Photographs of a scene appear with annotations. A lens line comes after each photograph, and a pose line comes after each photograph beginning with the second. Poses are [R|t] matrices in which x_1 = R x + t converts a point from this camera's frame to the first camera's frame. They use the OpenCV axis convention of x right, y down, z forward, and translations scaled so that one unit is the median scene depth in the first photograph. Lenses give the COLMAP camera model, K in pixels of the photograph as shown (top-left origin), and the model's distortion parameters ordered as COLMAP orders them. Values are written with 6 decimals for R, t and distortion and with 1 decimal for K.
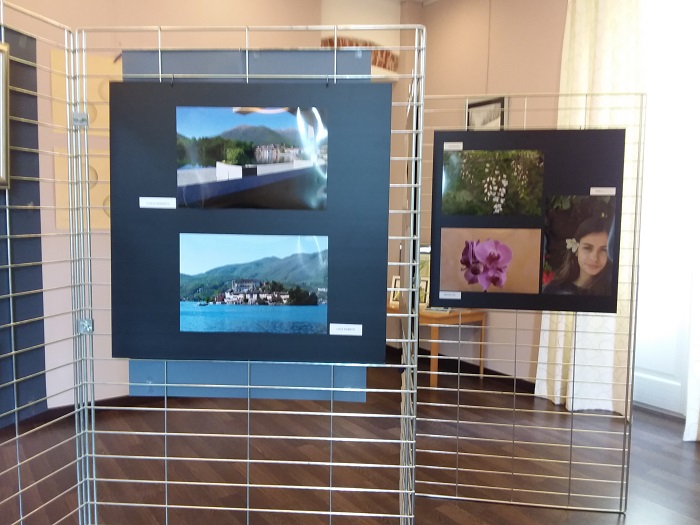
lens RADIAL K [[577.0, 0, 350.2], [0, 577.0, 259.6], [0, 0, 1]] dist [0.049739, -0.032439]
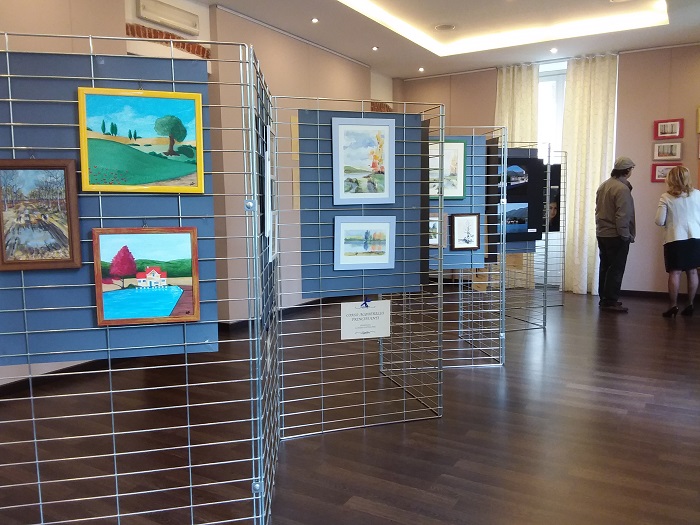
lens RADIAL K [[577.0, 0, 349.7], [0, 577.0, 263.7], [0, 0, 1]] dist [0.049739, -0.032439]
pose [[0.913919, -0.060229, 0.401404, -1.573499], [0.045375, 0.997891, 0.046420, 0.072716], [-0.403353, -0.024211, 0.914724, -1.124518]]
